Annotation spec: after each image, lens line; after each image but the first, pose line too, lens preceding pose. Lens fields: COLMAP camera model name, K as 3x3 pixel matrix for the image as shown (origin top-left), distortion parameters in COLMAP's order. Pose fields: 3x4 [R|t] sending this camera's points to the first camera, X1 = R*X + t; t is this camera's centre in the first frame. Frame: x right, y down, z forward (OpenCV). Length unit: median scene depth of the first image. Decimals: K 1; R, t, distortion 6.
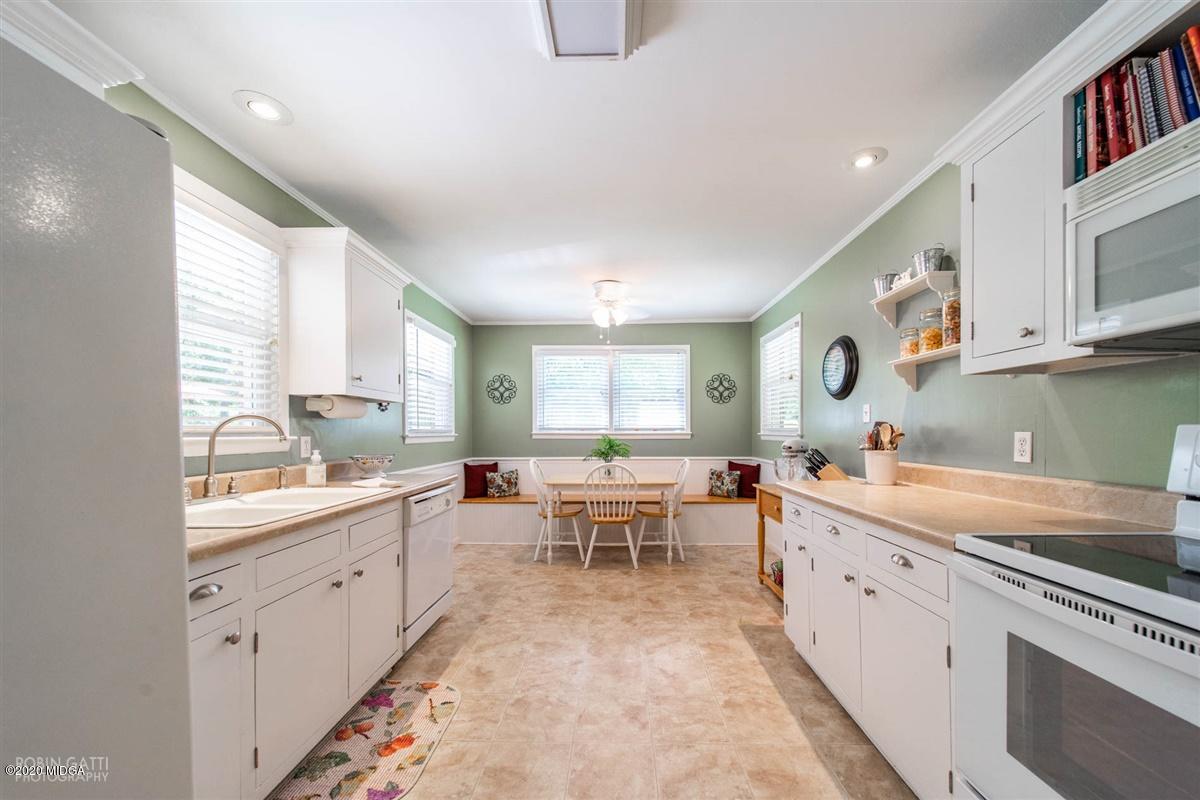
lens RADIAL K [[447.8, 0, 609.4], [0, 447.8, 428.2], [0, 0, 1]] dist [-0.000376, -0.000043]
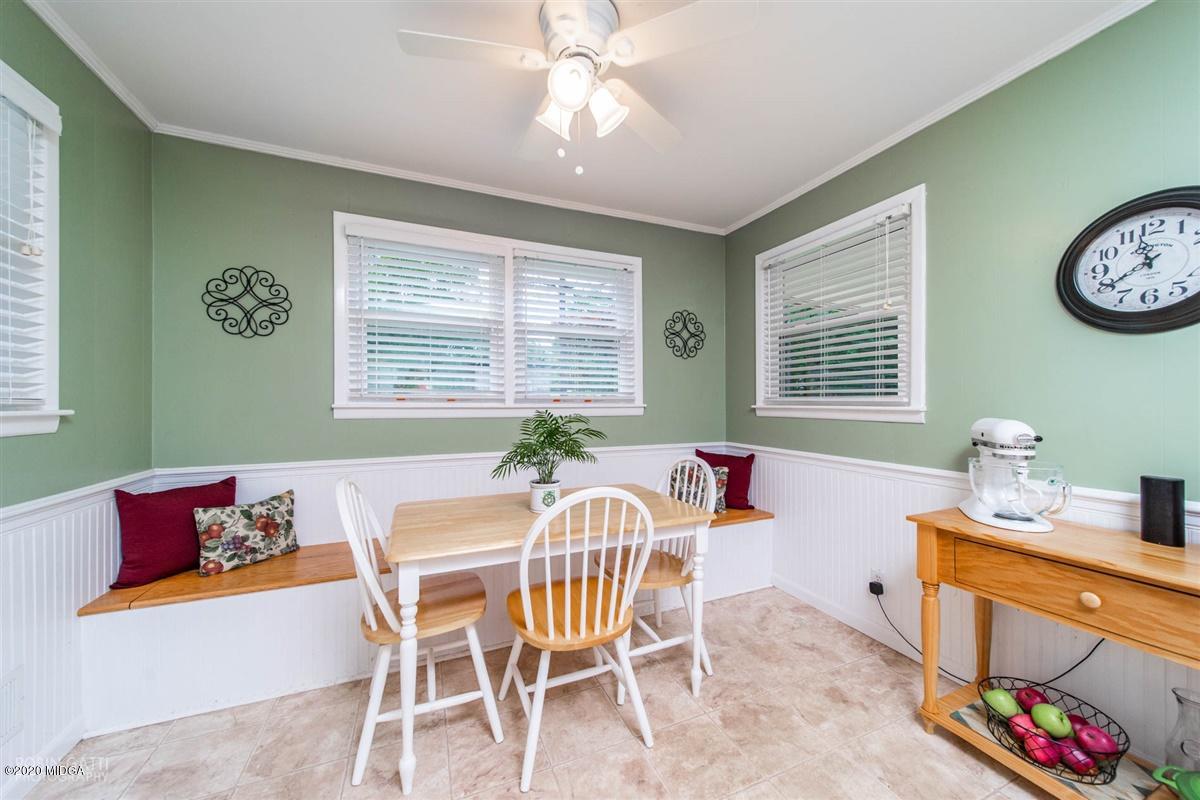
lens RADIAL K [[428.2, 0, 600.0], [0, 428.2, 400.0], [0, 0, 1]] dist [-0.000206, -0.000086]
pose [[0.912379, 0.003376, 0.409332, -0.137543], [-0.004476, 0.999988, 0.001729, 0.004045], [-0.409321, -0.003410, 0.912384, 0.660303]]
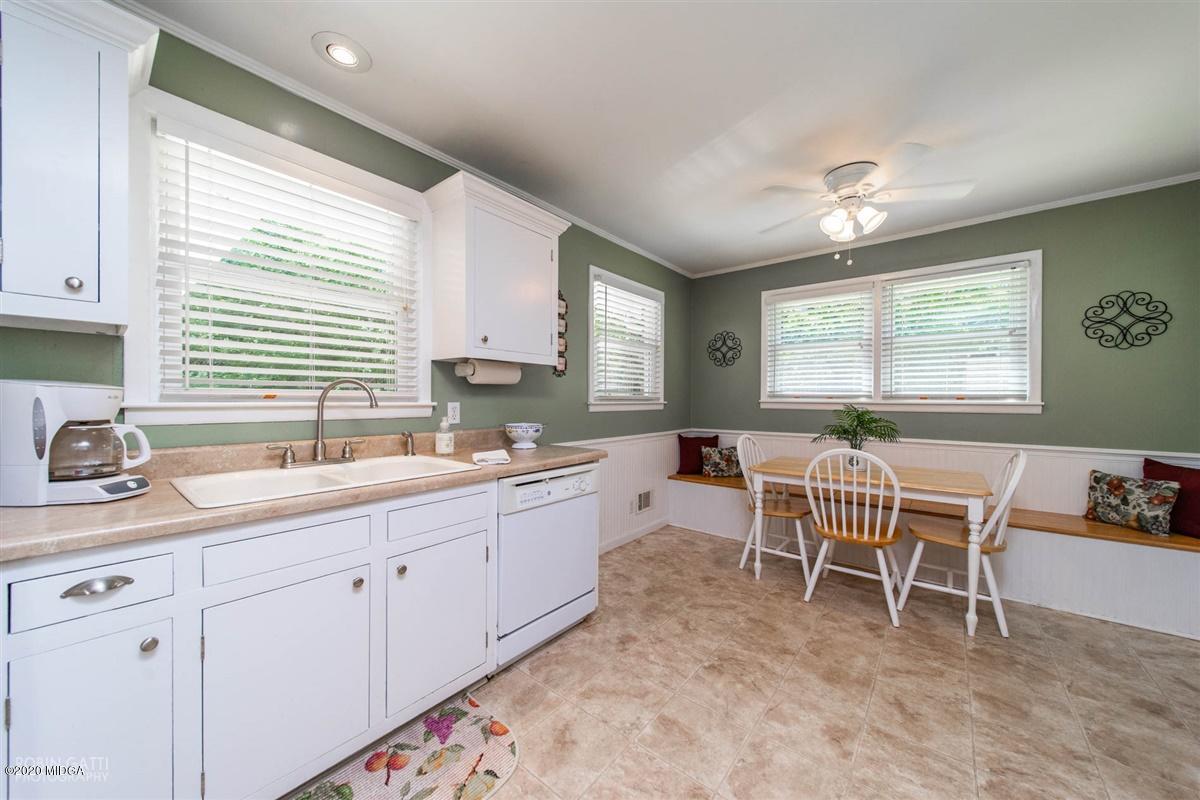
lens RADIAL K [[428.2, 0, 600.0], [0, 428.2, 400.0], [0, 0, 1]] dist [-0.000206, -0.000086]
pose [[0.785314, 0.006857, -0.619059, 0.101175], [-0.001386, 0.999956, 0.009317, 0.002416], [0.619096, -0.006459, 0.785289, 0.292471]]
